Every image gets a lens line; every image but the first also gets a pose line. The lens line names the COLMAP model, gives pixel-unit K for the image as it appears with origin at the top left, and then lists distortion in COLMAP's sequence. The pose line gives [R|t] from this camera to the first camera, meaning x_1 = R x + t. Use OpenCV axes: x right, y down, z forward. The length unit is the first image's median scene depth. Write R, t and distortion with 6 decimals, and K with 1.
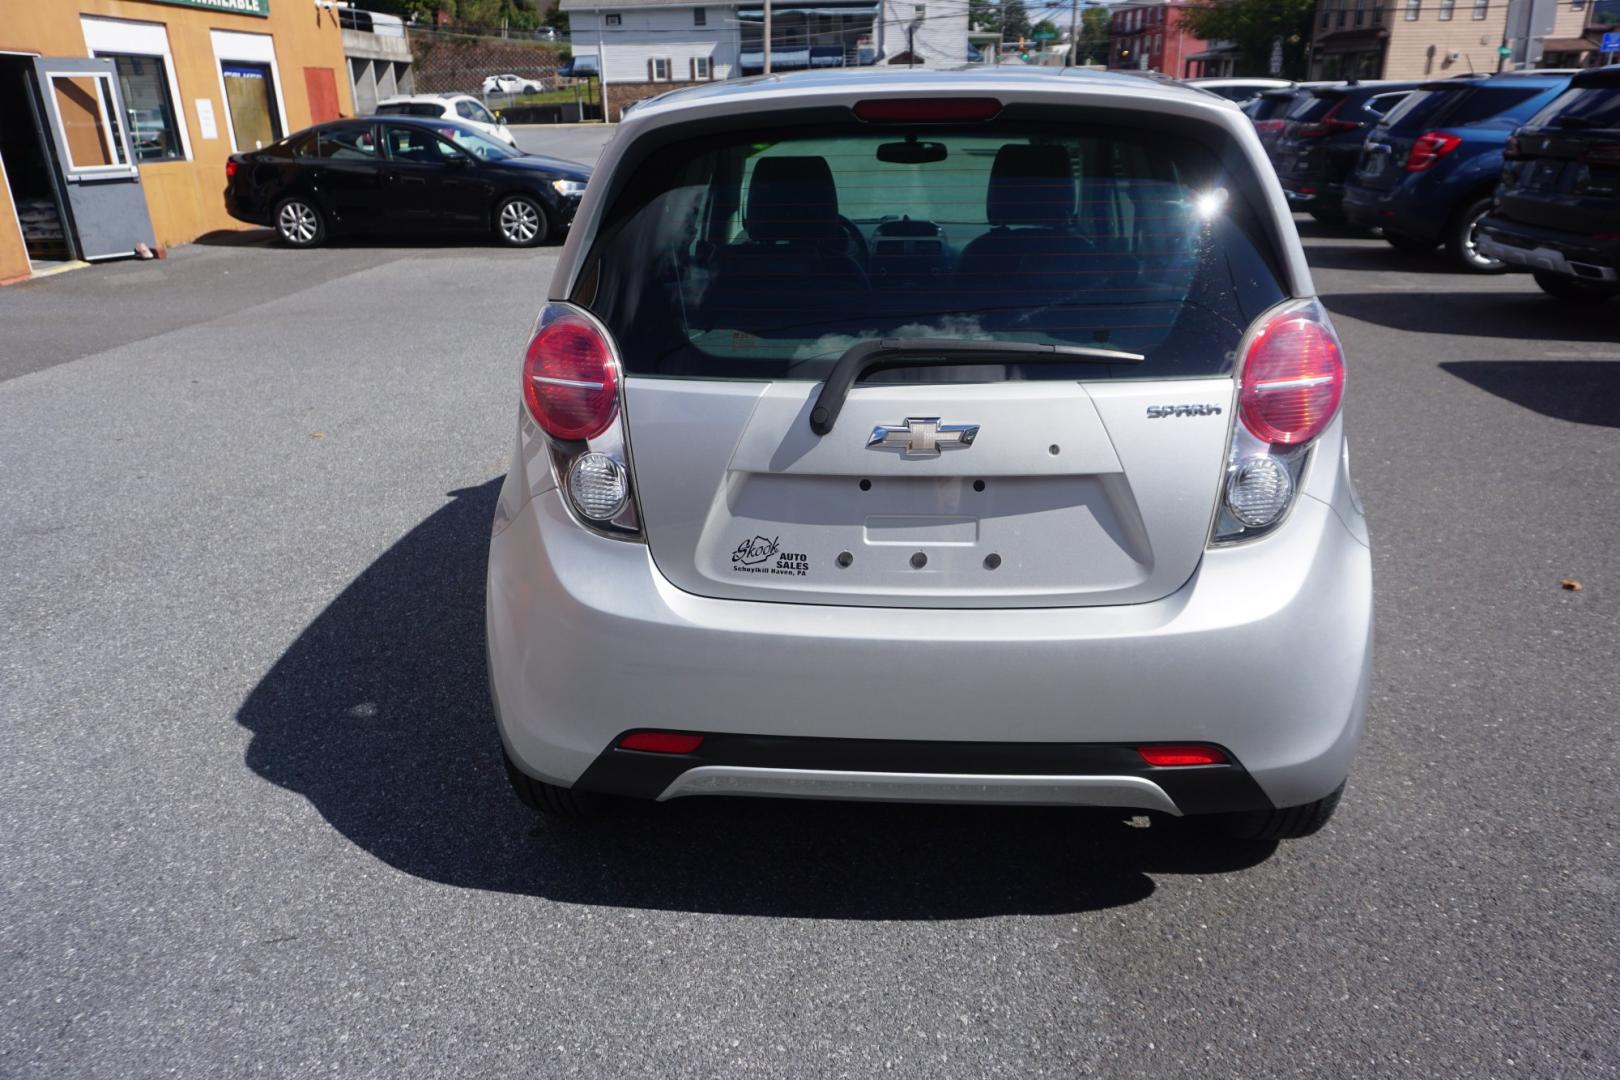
lens RADIAL K [[1089.8, 0, 795.0], [0, 1089.8, 538.8], [0, 0, 1]] dist [-0.044953, 0.031375]
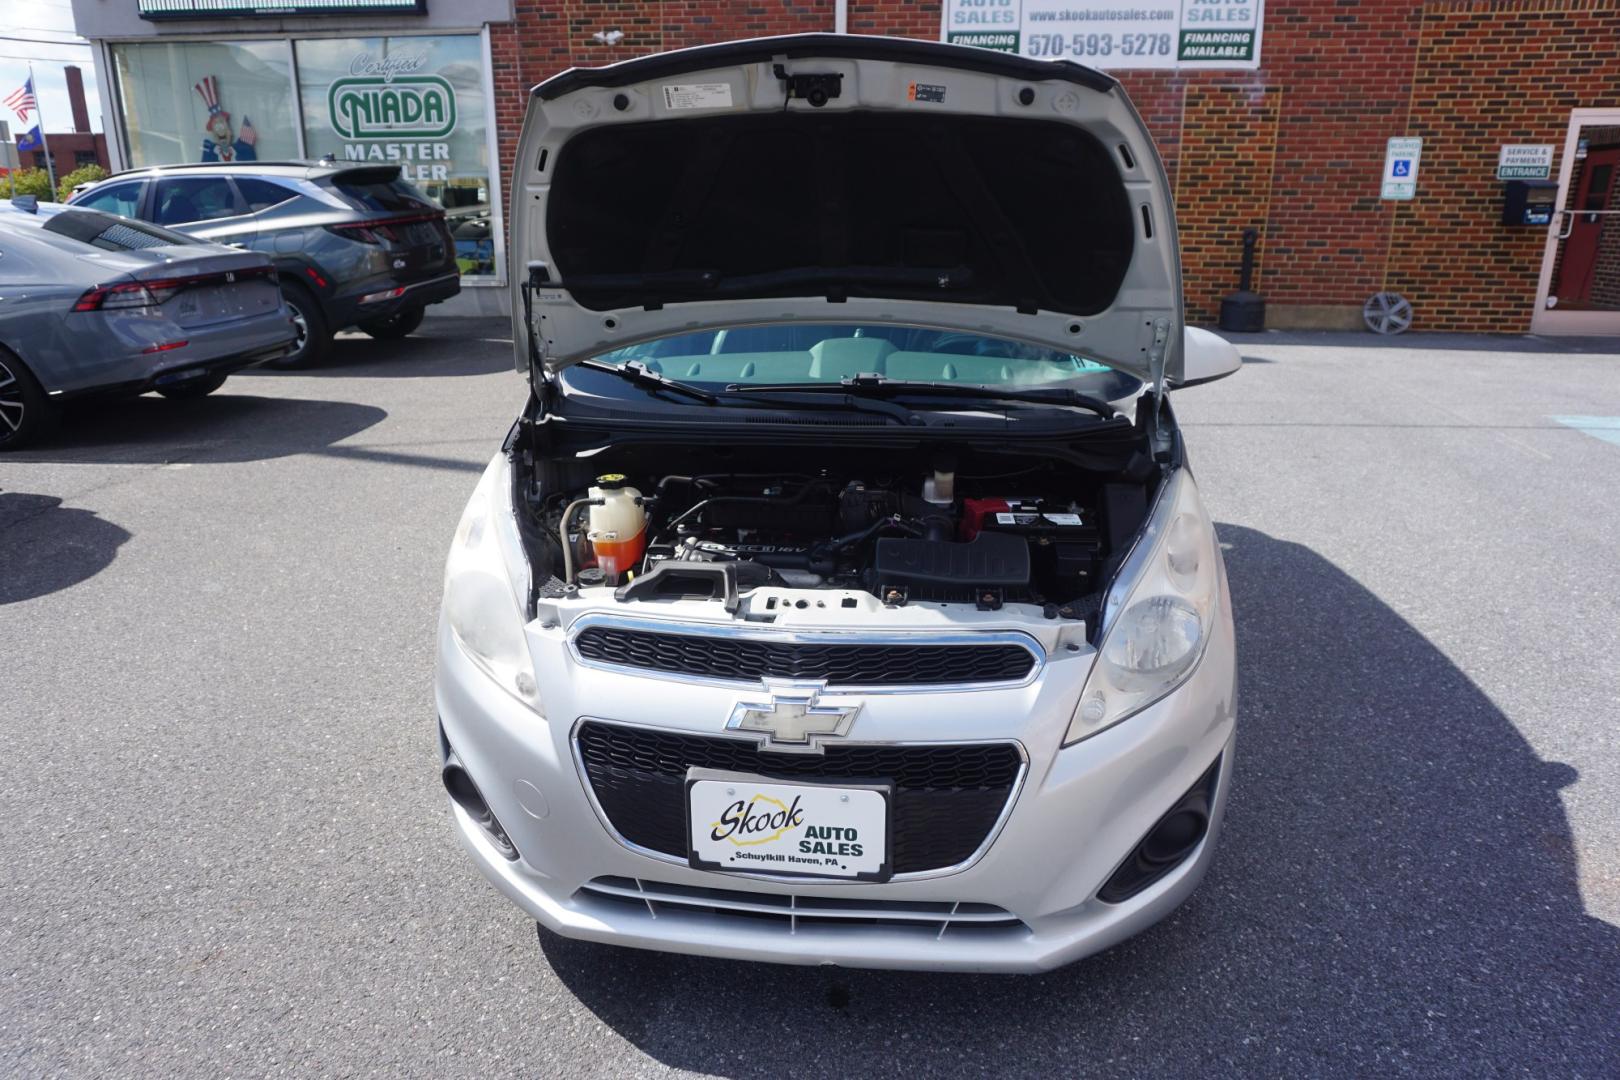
lens RADIAL K [[1089.8, 0, 809.3], [0, 1089.8, 539.7], [0, 0, 1]] dist [-0.044953, 0.031375]
pose [[-0.999029, 0.014002, 0.041779, 0.032166], [0.037224, 0.775545, 0.630194, -0.190241], [-0.023577, 0.631137, -0.775313, 0.486271]]
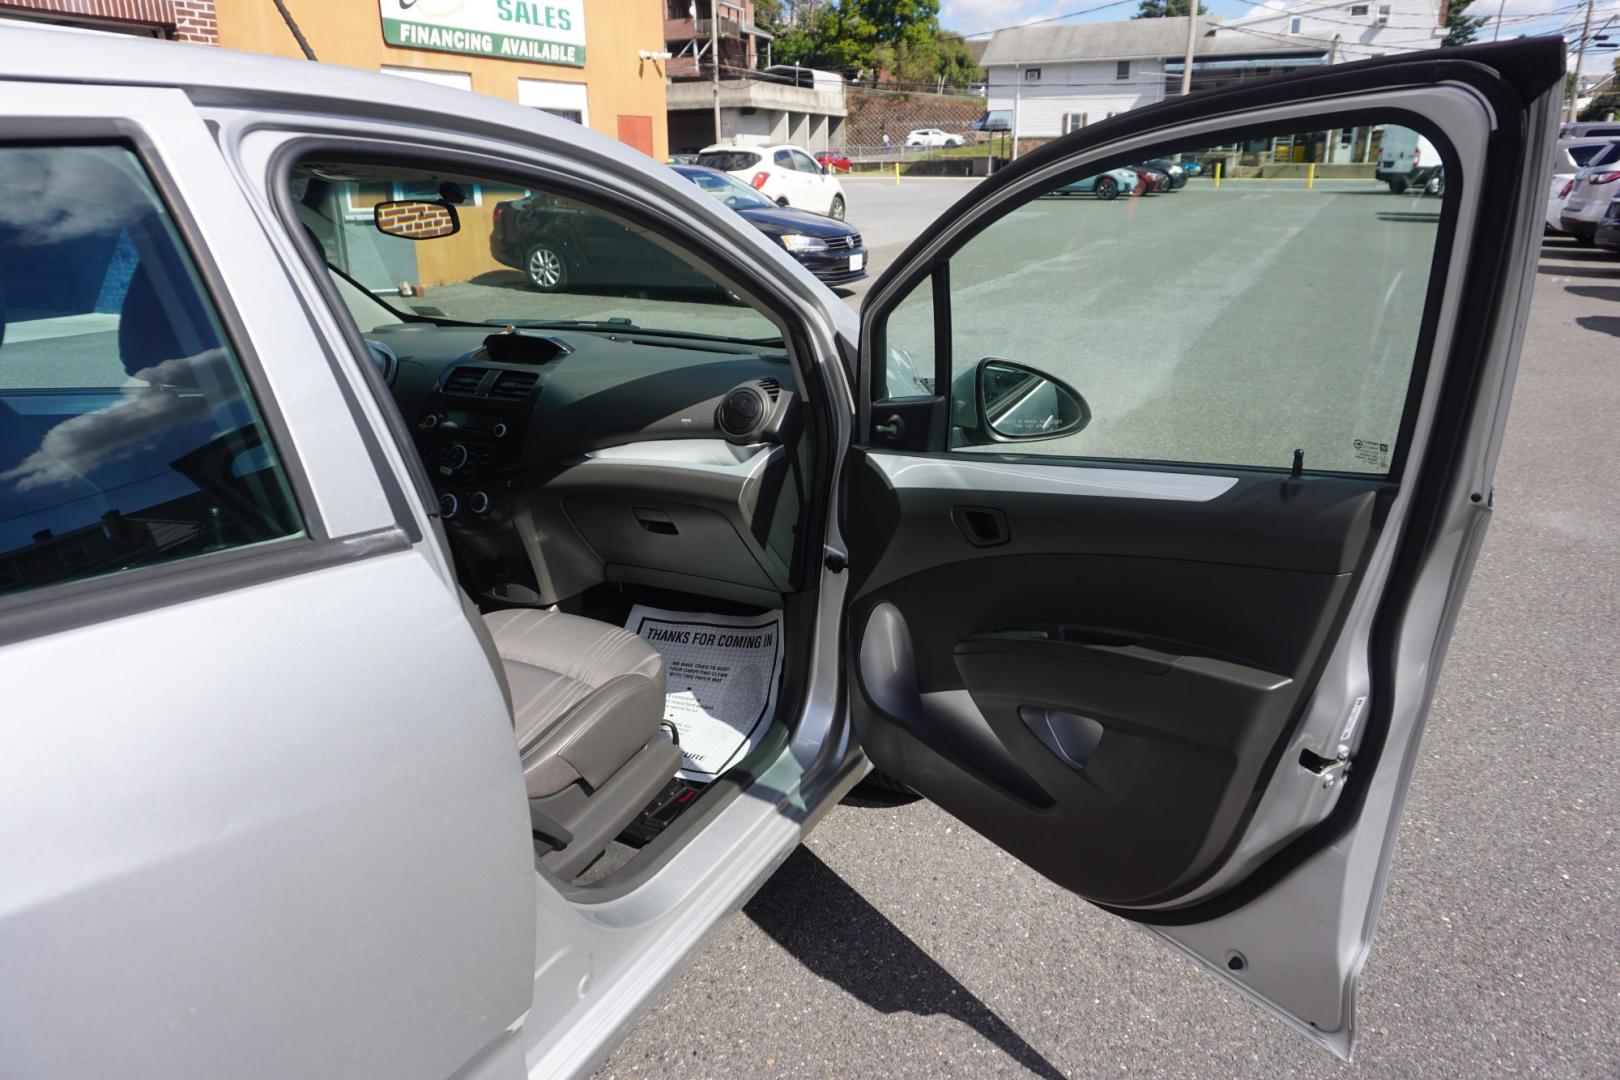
lens RADIAL K [[1089.8, 0, 800.3], [0, 1089.8, 552.6], [0, 0, 1]] dist [-0.044953, 0.031375]
pose [[0.932818, 0.129086, -0.336434, 0.134584], [-0.140264, 0.990073, -0.009026, -0.058592], [0.331929, 0.055610, 0.941664, 0.154892]]
